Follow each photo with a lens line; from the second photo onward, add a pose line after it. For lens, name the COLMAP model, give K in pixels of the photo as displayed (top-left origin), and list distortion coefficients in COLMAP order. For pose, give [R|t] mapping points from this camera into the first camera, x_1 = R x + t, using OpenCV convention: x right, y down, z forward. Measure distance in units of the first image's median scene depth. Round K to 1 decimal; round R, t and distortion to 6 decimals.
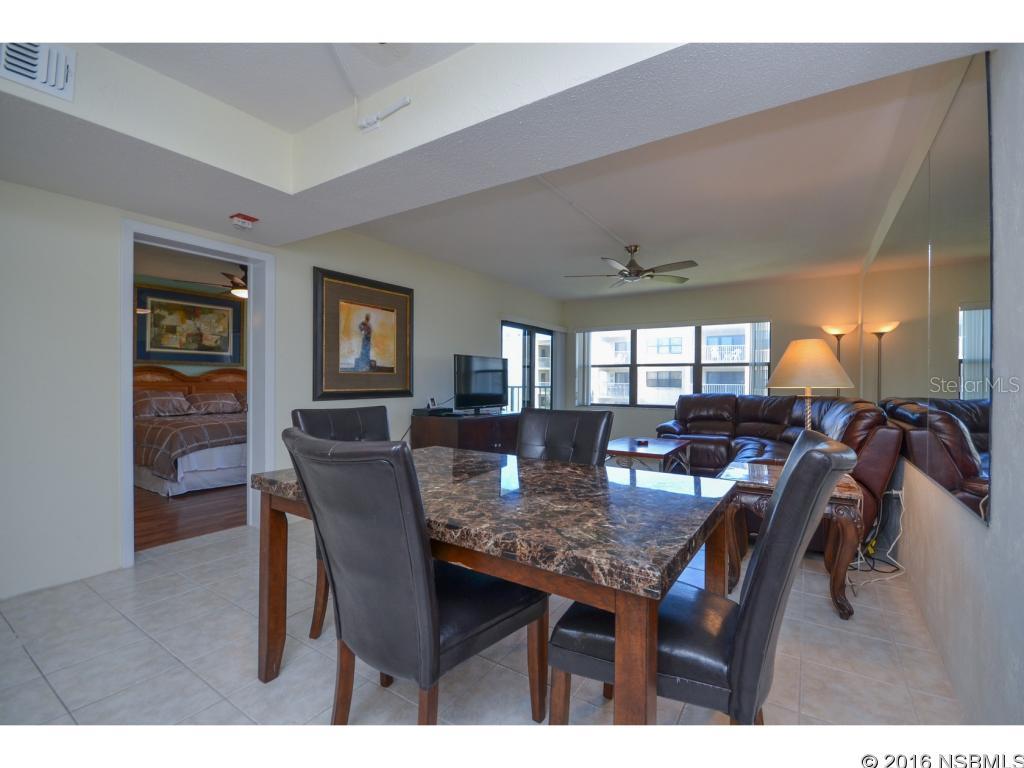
lens RADIAL K [[454.2, 0, 529.8], [0, 454.2, 384.1], [0, 0, 1]] dist [0.010298, -0.007541]
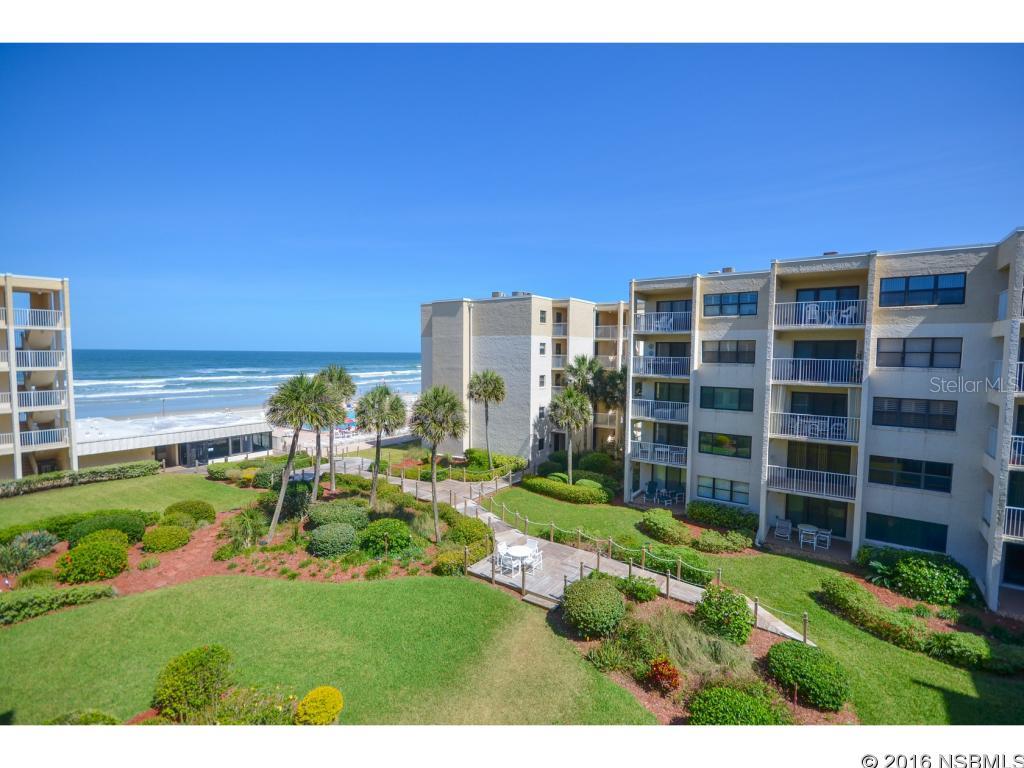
lens RADIAL K [[472.9, 0, 522.0], [0, 472.9, 385.1], [0, 0, 1]] dist [0.021954, -0.000434]
pose [[0.998697, 0.006061, -0.050673, 0.047272], [-0.002810, 0.997947, 0.063989, -0.019677], [0.050957, -0.063763, 0.996663, 0.936596]]
